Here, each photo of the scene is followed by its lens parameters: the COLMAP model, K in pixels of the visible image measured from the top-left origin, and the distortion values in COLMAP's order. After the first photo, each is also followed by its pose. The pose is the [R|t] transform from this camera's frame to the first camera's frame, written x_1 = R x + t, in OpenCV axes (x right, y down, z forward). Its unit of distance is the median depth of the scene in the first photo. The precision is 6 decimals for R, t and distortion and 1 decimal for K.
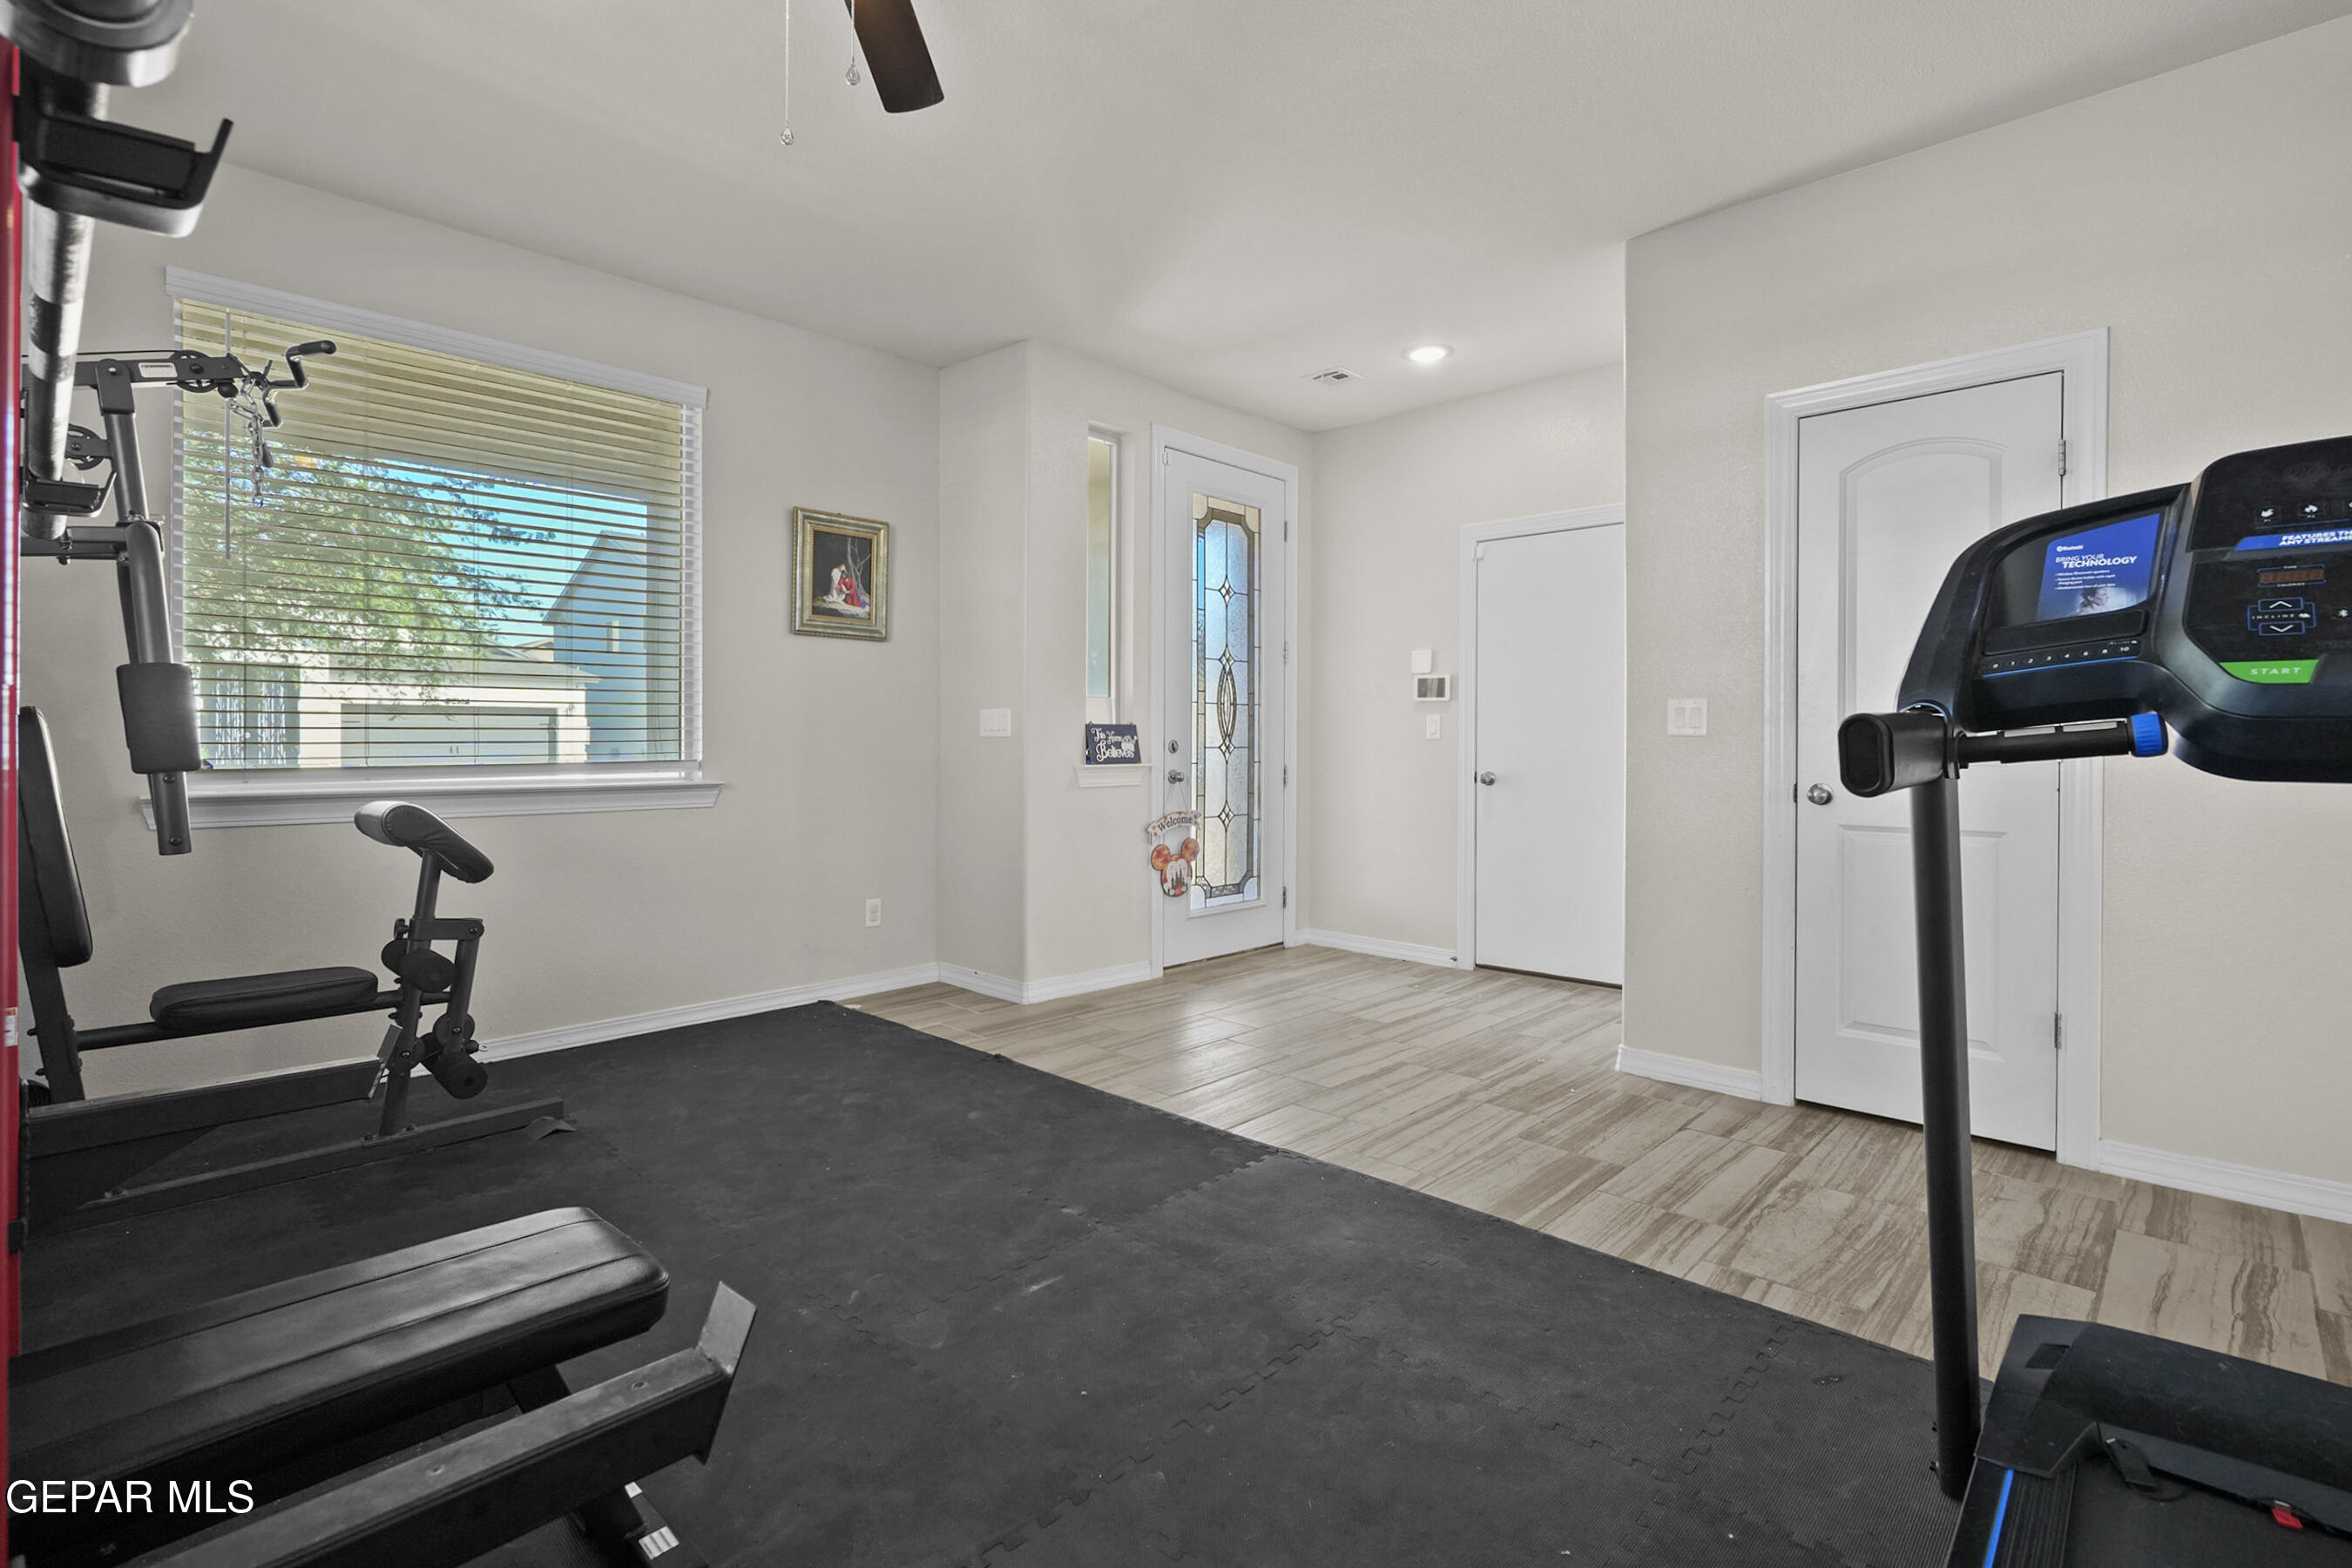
lens RADIAL K [[1087.5, 0, 1159.7], [0, 1087.5, 734.6], [0, 0, 1]] dist [-0.025641, 0.000984]
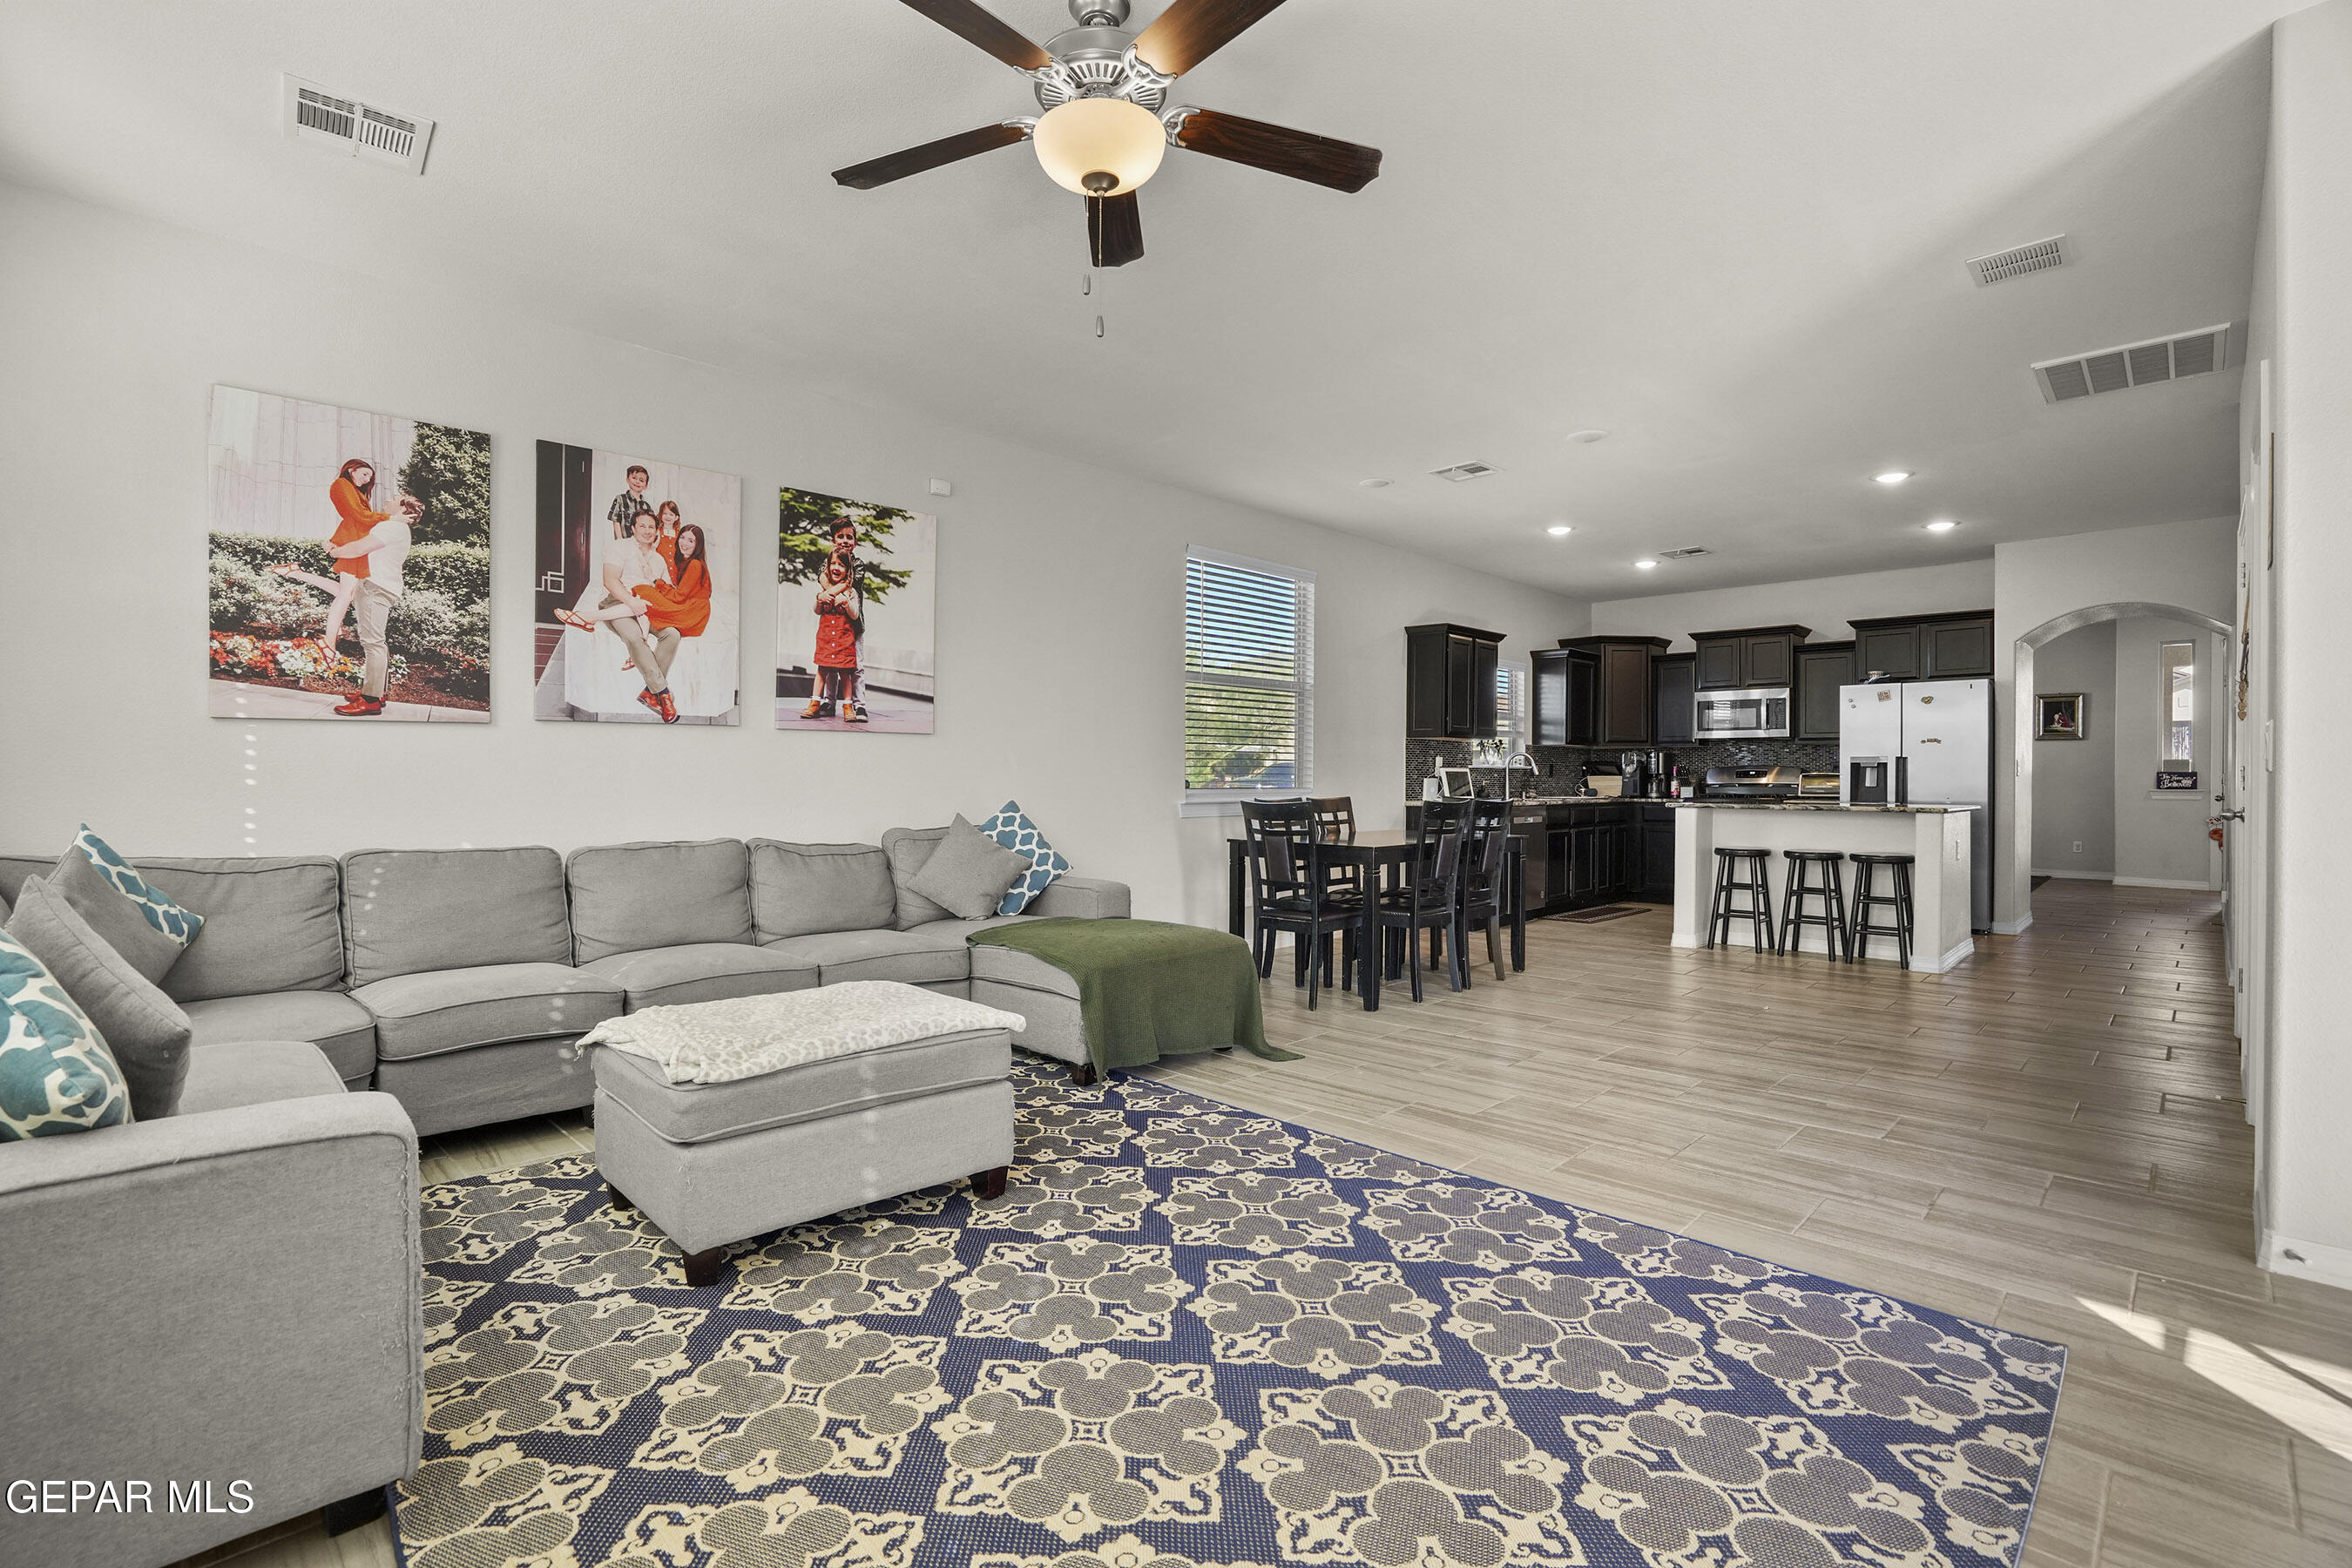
lens RADIAL K [[1079.7, 0, 1166.8], [0, 1079.7, 769.3], [0, 0, 1]] dist [-0.063533, 0.022534]
pose [[-0.018200, -0.009754, -0.999787, 2.165188], [-0.003233, 0.999948, -0.009697, 0.012771], [0.999829, 0.003056, -0.018231, -1.071075]]
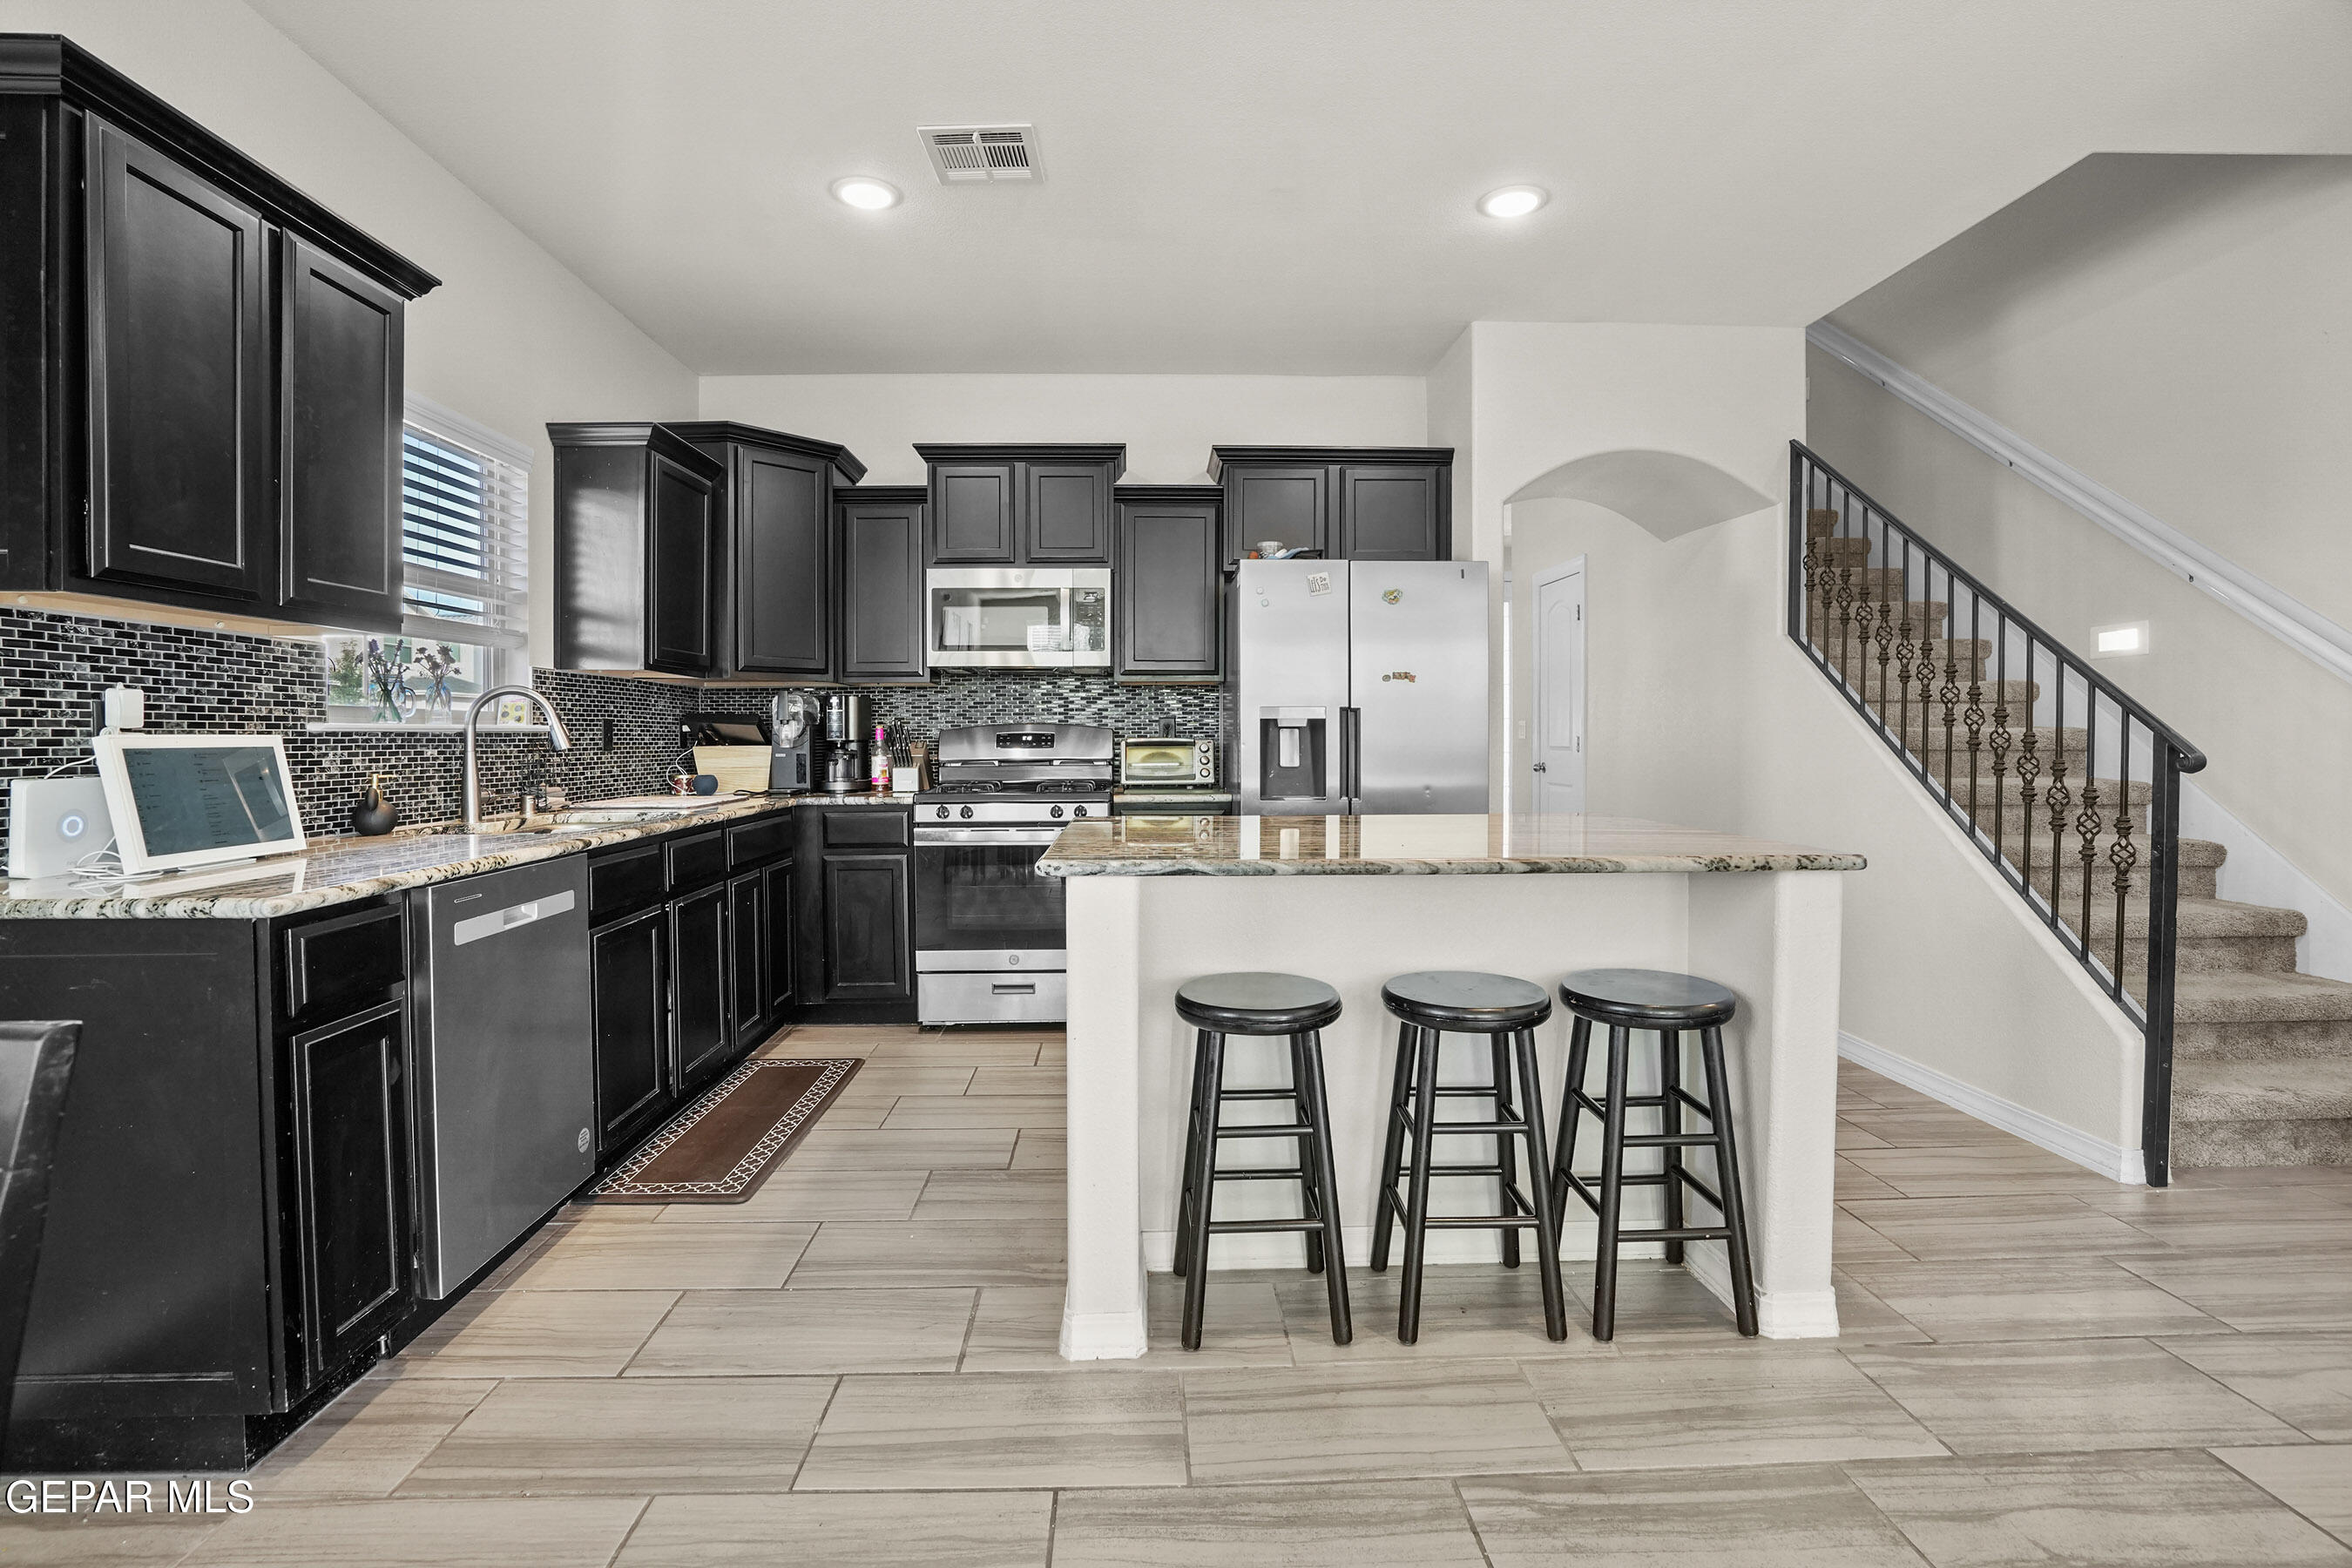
lens RADIAL K [[1087.5, 0, 1171.2], [0, 1087.5, 763.2], [0, 0, 1]] dist [-0.077707, 0.033307]
pose [[0.718485, 0.012206, -0.695435, 1.014372], [0.005836, 0.999705, 0.023576, -0.002733], [0.695518, -0.020997, 0.718202, -0.671347]]
